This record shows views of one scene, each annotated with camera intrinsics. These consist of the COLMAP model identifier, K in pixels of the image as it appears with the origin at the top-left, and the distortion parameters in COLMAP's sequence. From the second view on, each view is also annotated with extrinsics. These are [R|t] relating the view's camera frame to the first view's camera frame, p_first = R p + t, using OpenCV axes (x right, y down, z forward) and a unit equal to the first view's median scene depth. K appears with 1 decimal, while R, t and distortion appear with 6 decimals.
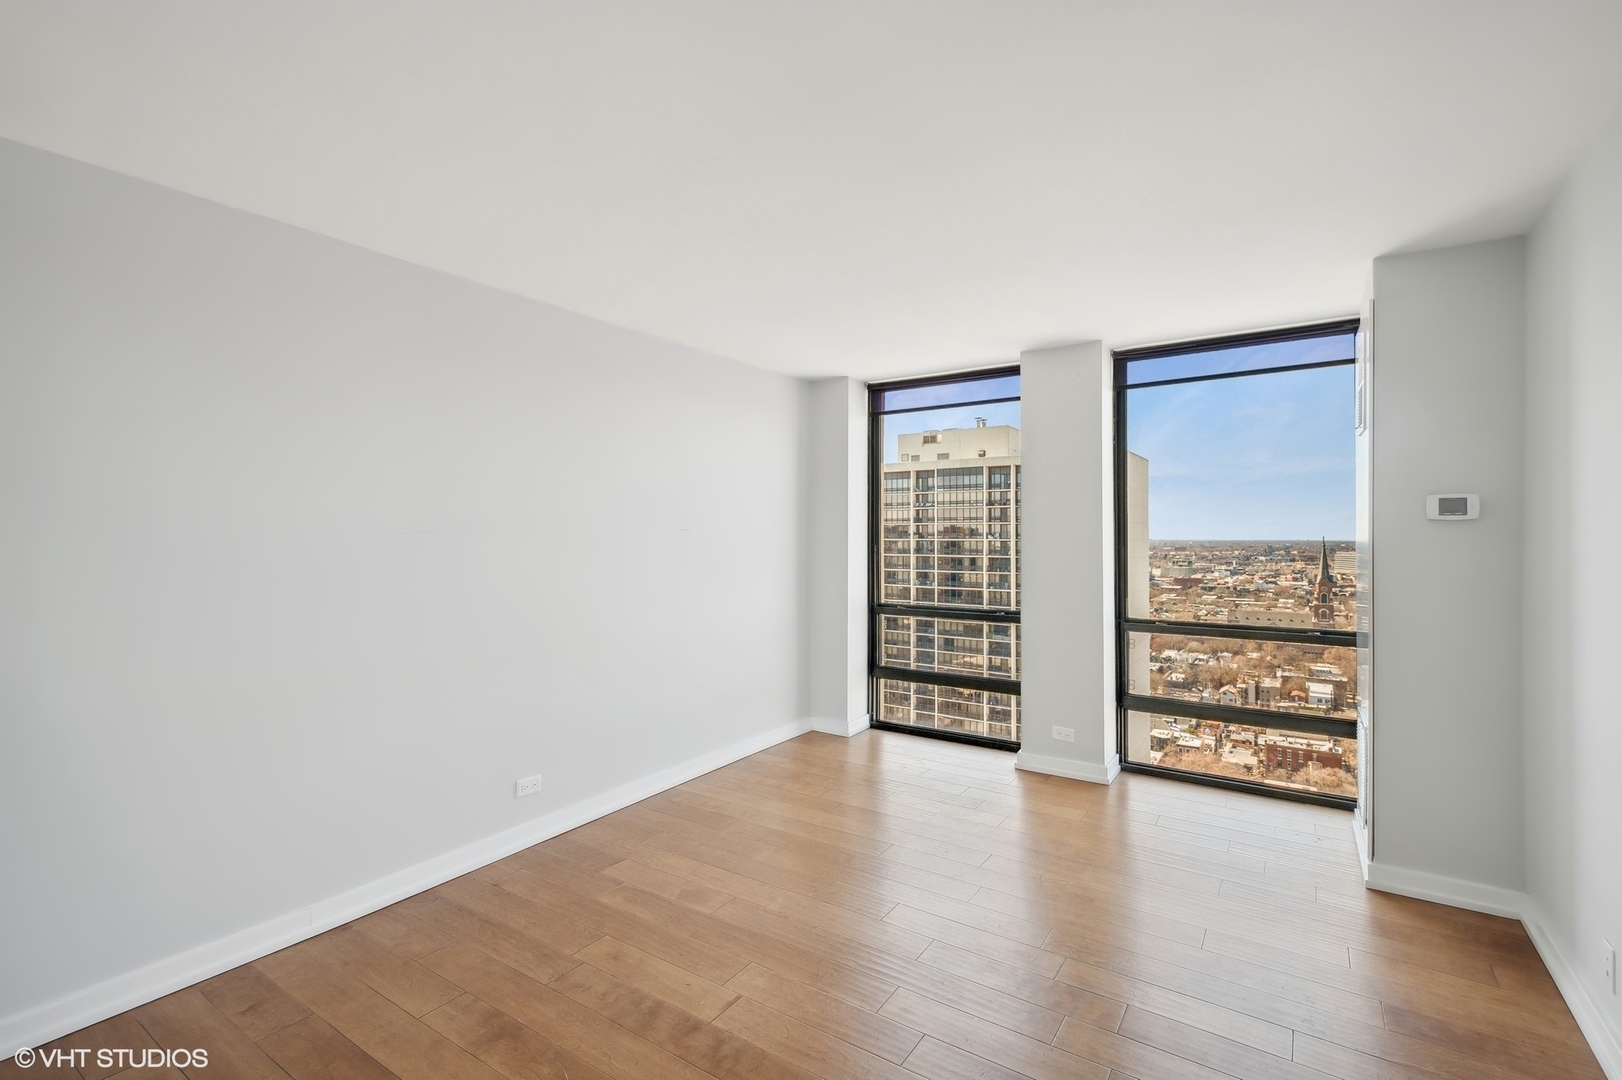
lens RADIAL K [[722.9, 0, 811.4], [0, 722.9, 545.1], [0, 0, 1]] dist [0.006346, 0.000192]
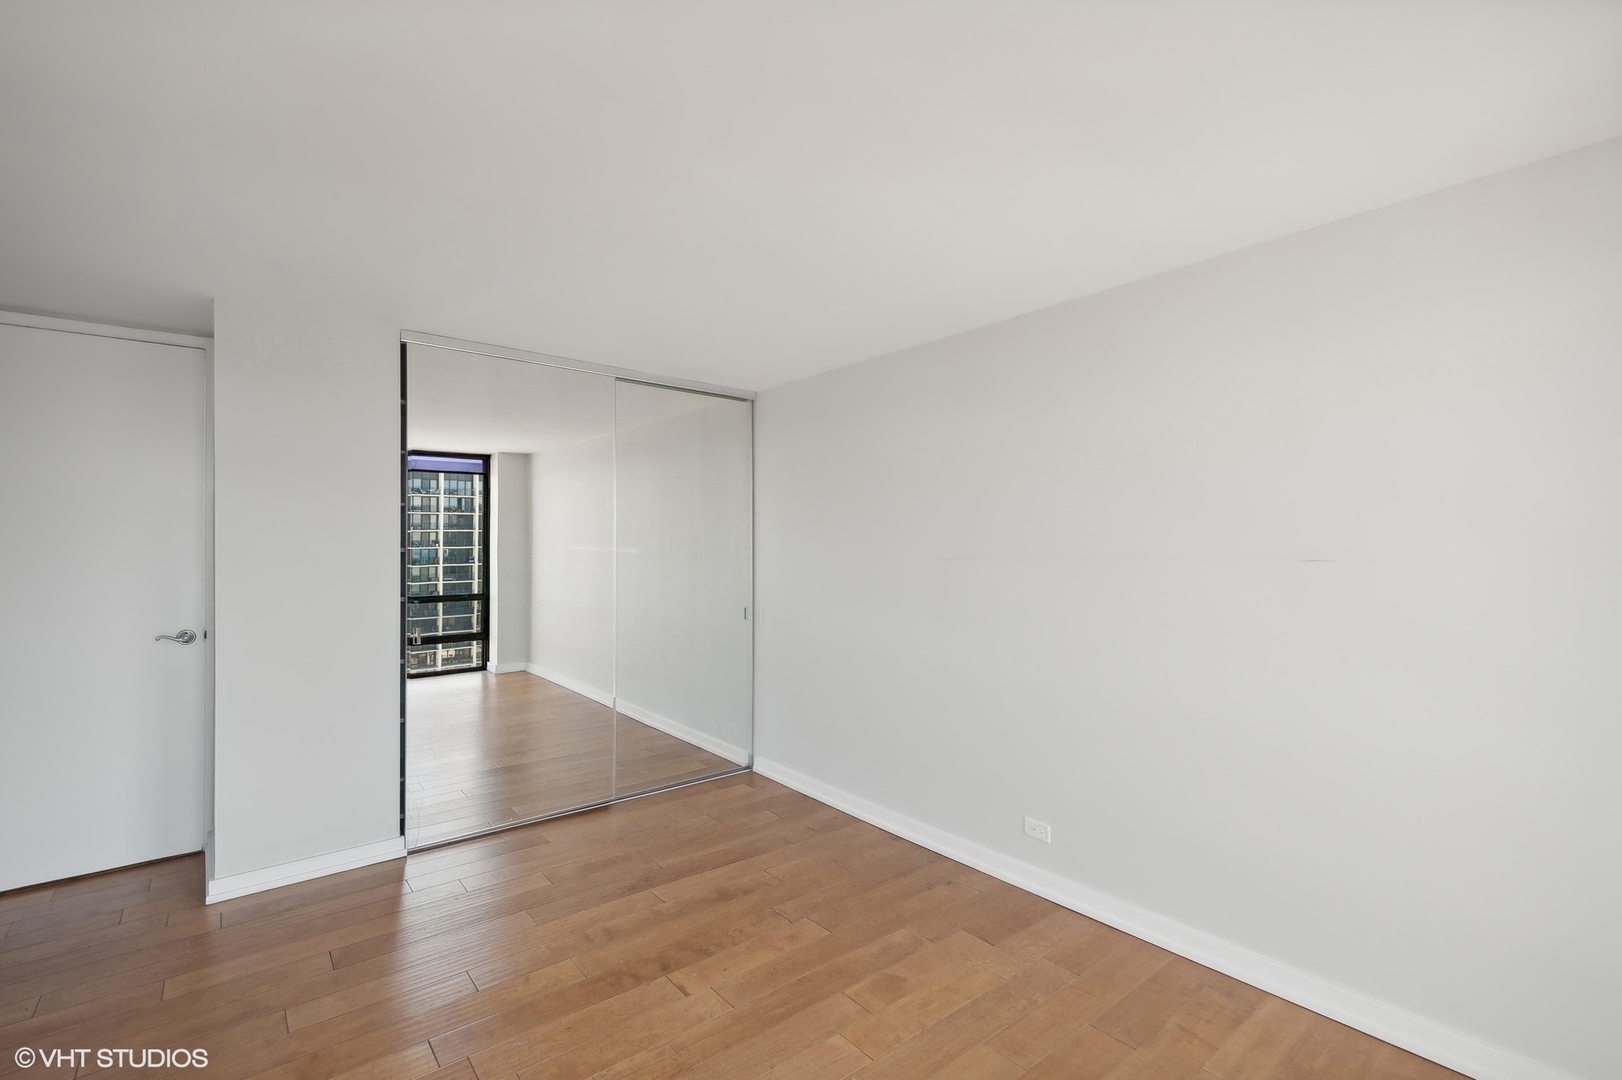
lens RADIAL K [[722.7, 0, 830.9], [0, 722.7, 552.4], [0, 0, 1]] dist [0.003540, 0.000672]
pose [[-0.280556, -0.002148, -0.959835, 0.757893], [-0.016696, 0.999857, 0.002643, -0.028308], [0.959692, 0.016767, -0.280552, 1.310653]]
